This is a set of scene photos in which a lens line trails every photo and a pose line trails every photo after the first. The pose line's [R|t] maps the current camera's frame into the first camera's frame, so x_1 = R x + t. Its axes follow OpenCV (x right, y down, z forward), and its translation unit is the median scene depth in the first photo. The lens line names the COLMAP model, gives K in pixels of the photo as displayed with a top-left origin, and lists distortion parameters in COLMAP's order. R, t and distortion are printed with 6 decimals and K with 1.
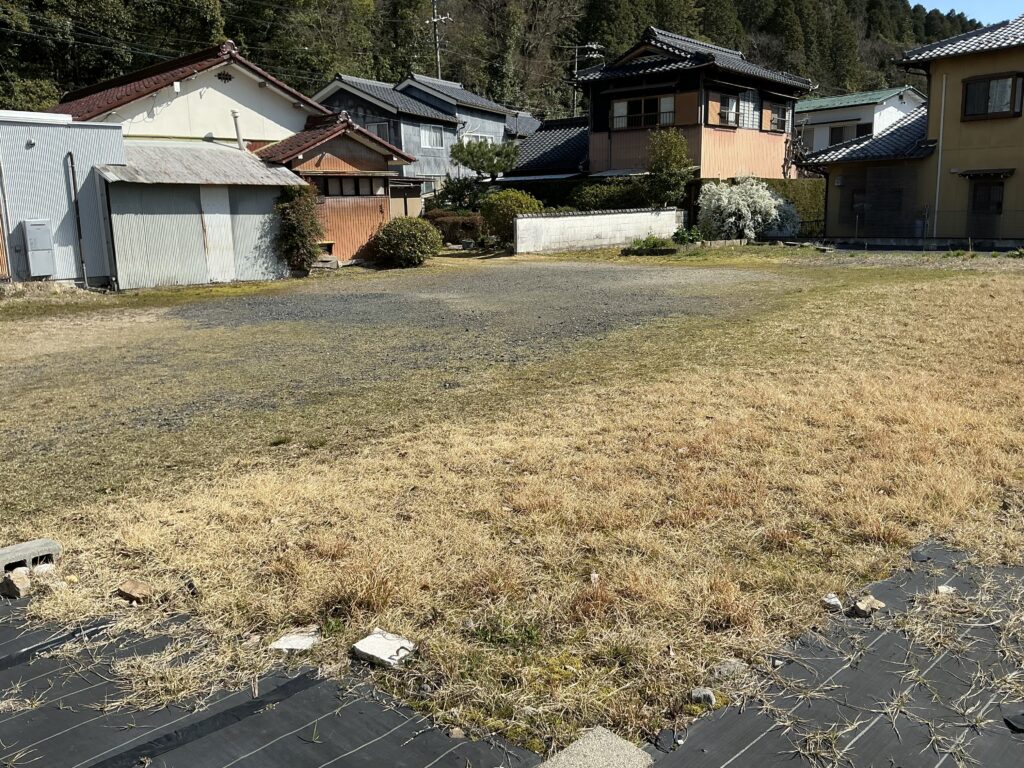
lens RADIAL K [[877.4, 0, 512.0], [0, 877.4, 384.0], [0, 0, 1]] dist [0.088137, -0.198219]
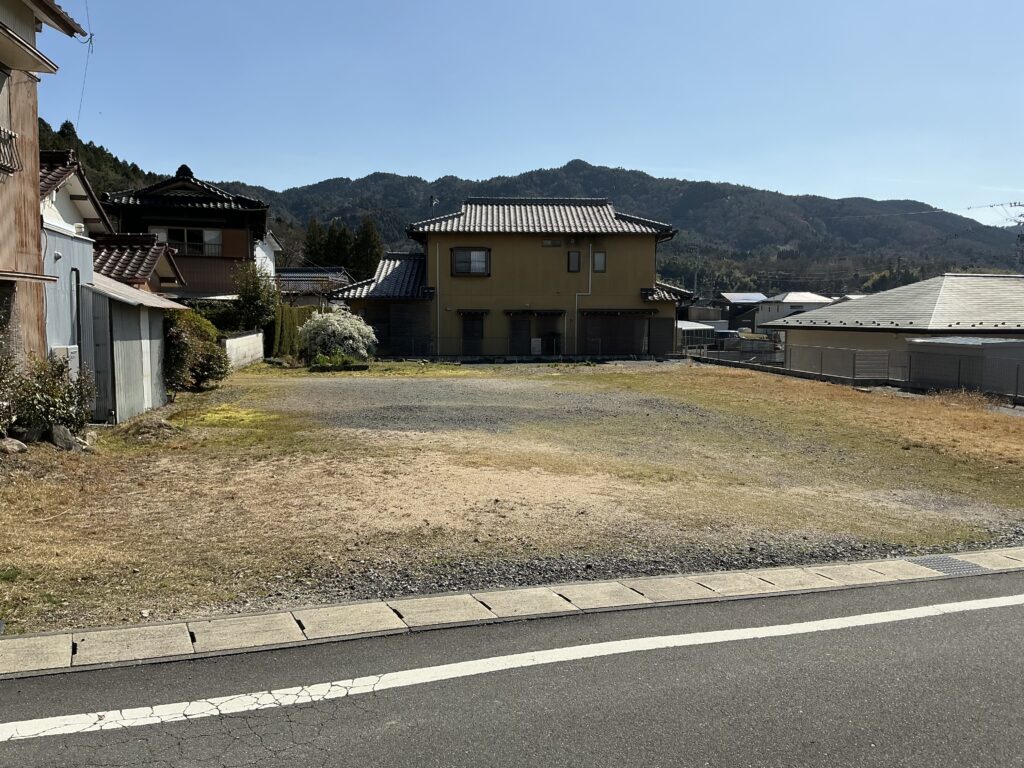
lens RADIAL K [[877.4, 0, 512.0], [0, 877.4, 384.0], [0, 0, 1]] dist [0.088137, -0.198219]
pose [[0.560469, -0.037719, 0.827316, -0.654676], [0.140143, 0.988875, -0.049856, -0.032692], [-0.816232, 0.143885, 0.559520, 0.124036]]
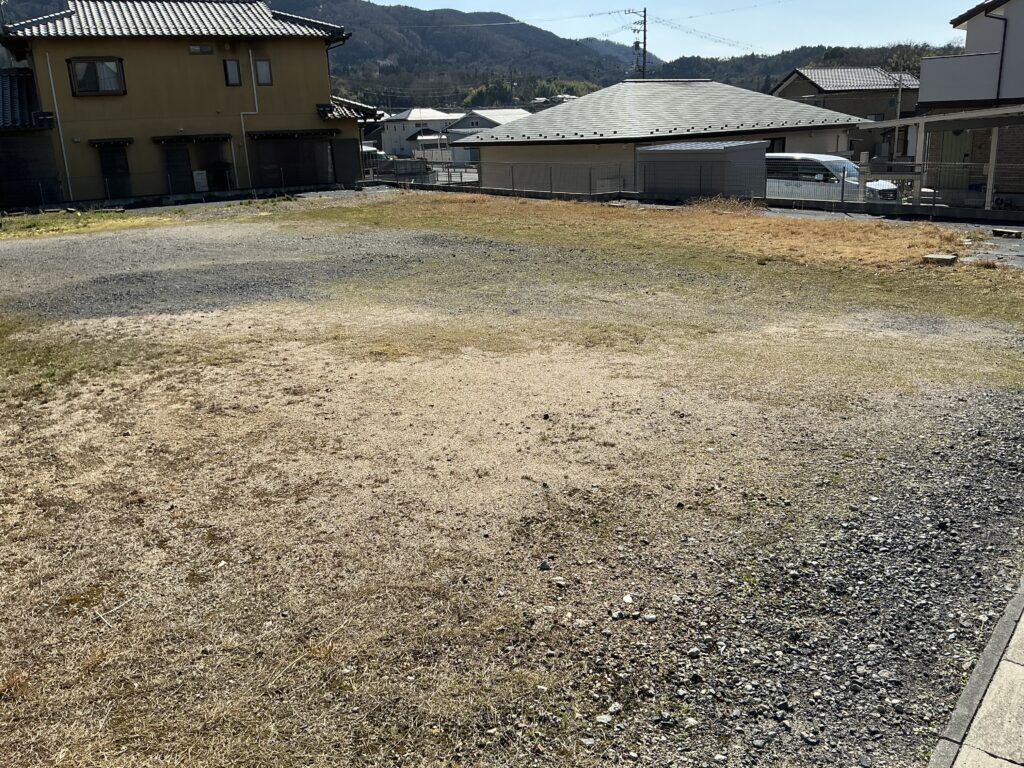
lens RADIAL K [[877.4, 0, 512.0], [0, 877.4, 384.0], [0, 0, 1]] dist [0.088137, -0.198219]
pose [[0.148849, -0.254629, 0.955514, -0.587458], [0.224825, 0.949688, 0.218053, -0.066908], [-0.962963, 0.182366, 0.198607, 0.300253]]
